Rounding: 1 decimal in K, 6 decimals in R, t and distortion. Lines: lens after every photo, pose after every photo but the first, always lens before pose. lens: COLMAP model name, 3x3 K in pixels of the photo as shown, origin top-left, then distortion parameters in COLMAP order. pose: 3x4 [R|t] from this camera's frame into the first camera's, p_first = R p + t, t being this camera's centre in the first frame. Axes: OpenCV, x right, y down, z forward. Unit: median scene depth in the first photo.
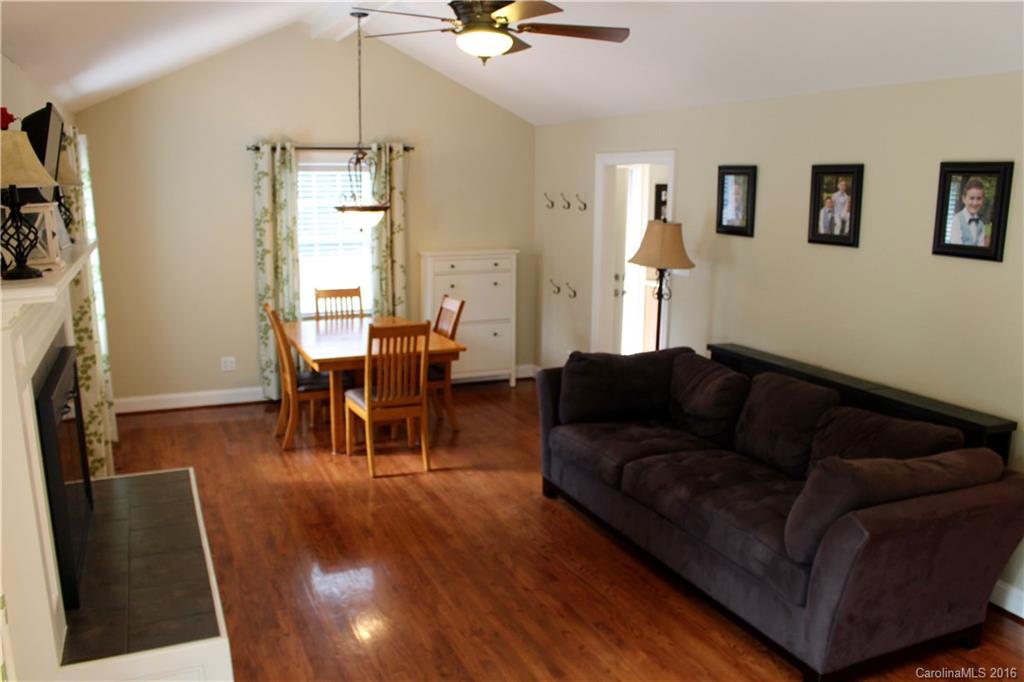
lens RADIAL K [[844.4, 0, 507.2], [0, 844.4, 340.2], [0, 0, 1]] dist [-0.175329, 0.172004]
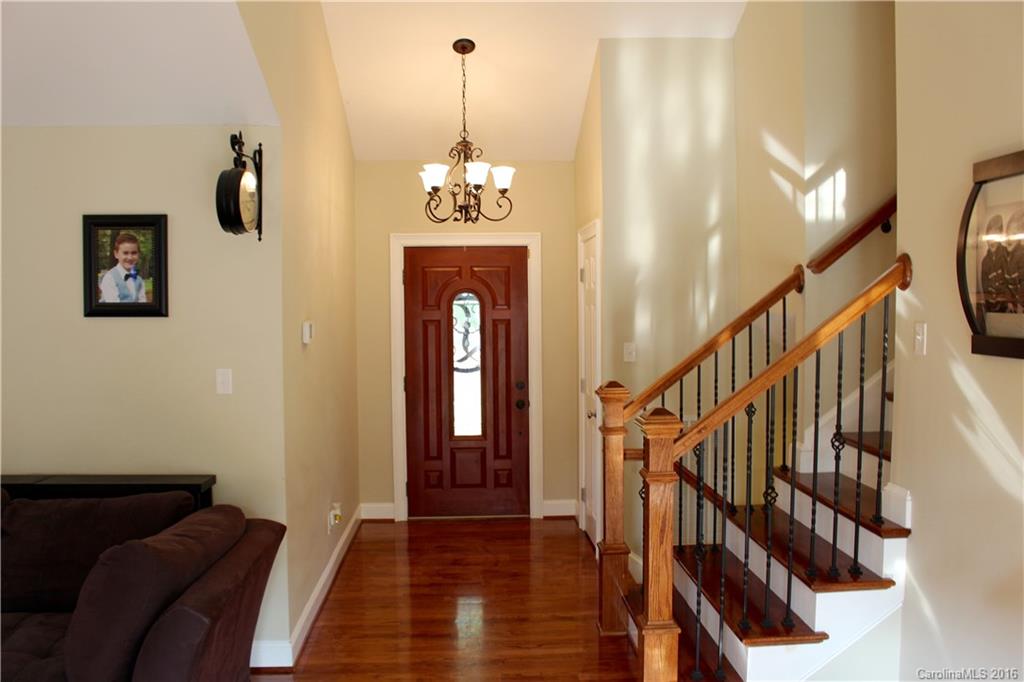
lens RADIAL K [[844.4, 0, 507.2], [0, 844.4, 340.2], [0, 0, 1]] dist [-0.175329, 0.172004]
pose [[0.350229, -0.056752, 0.934943, -0.137104], [0.182981, 0.983076, -0.008871, 0.011404], [-0.918617, 0.174184, 0.354686, 0.227889]]
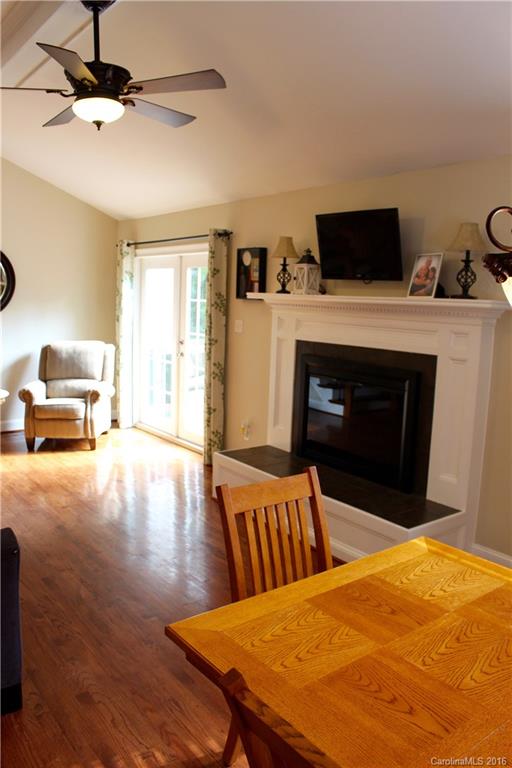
lens RADIAL K [[633.3, 0, 250.4], [0, 633.3, 397.8], [0, 0, 1]] dist [-0.175329, 0.172004]
pose [[-0.973537, 0.015996, -0.227971, -0.026772], [-0.064869, 0.937175, 0.342774, -0.241251], [0.219132, 0.348492, -0.911337, 1.584812]]
